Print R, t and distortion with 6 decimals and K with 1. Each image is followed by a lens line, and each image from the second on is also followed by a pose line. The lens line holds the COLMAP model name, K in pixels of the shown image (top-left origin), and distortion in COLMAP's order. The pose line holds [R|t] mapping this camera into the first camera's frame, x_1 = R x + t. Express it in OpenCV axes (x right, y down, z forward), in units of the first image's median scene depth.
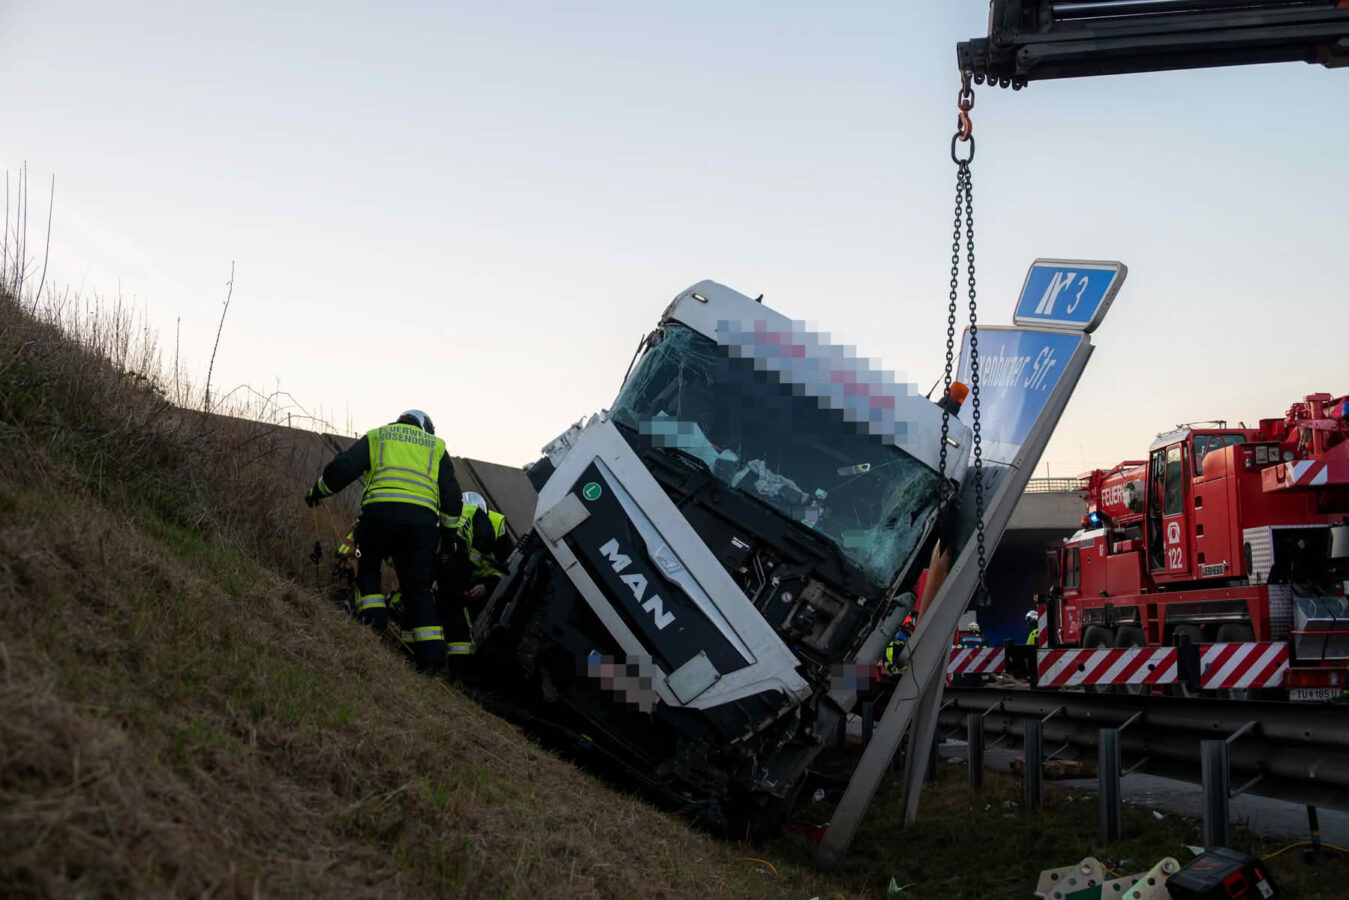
lens RADIAL K [[1583.5, 0, 674.4], [0, 1583.5, 434.8], [0, 0, 1]] dist [0.023922, 0.026100]
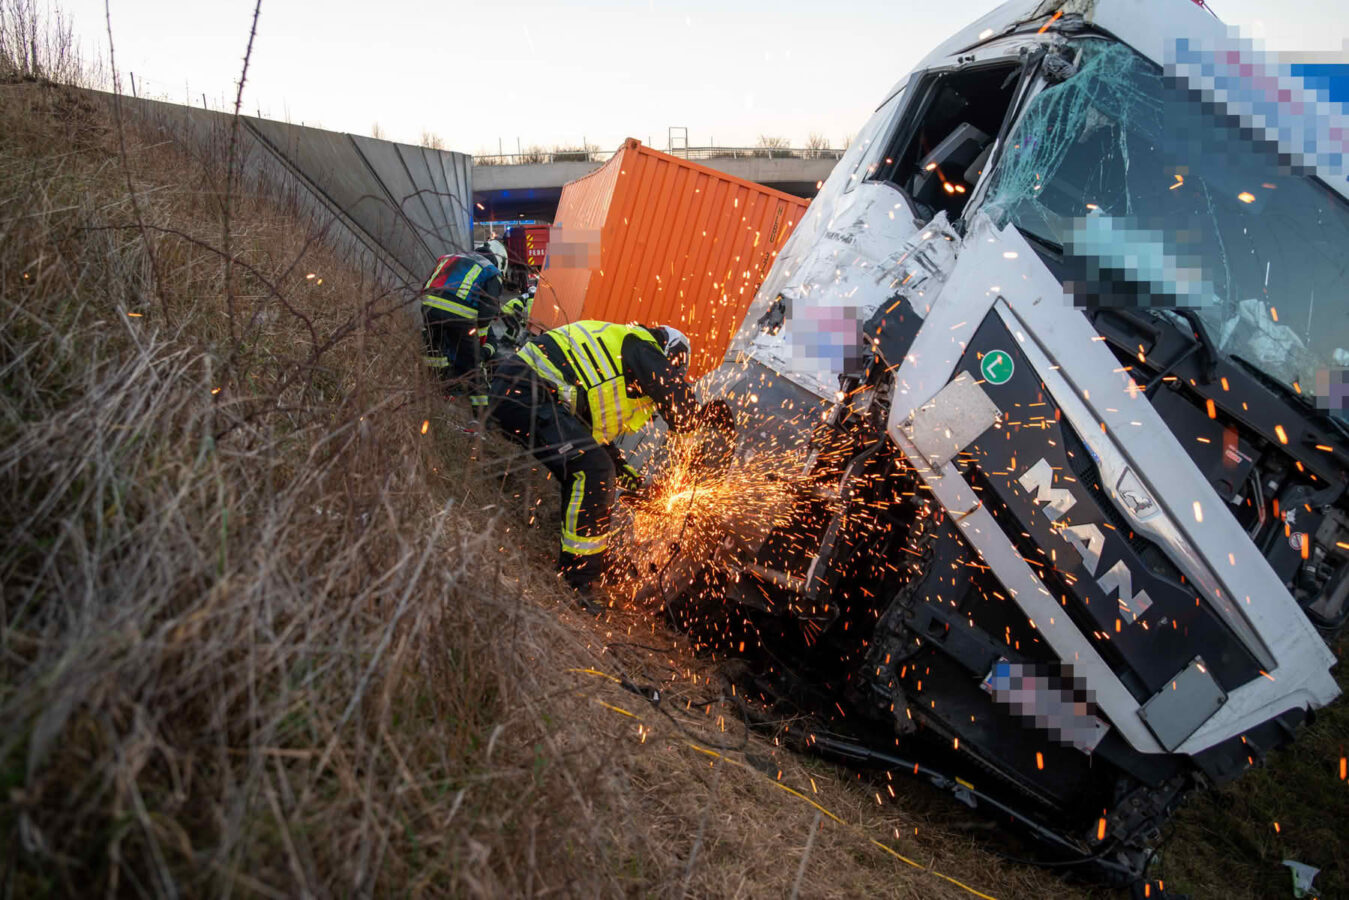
lens RADIAL K [[1053.4, 0, 674.5], [0, 1053.4, 450.0], [0, 0, 1]] dist [0.001493, -0.002026]
pose [[0.984344, -0.034070, 0.172934, -0.223272], [-0.020519, 0.952319, 0.304412, -0.044101], [-0.175060, -0.303195, 0.936711, 0.680862]]
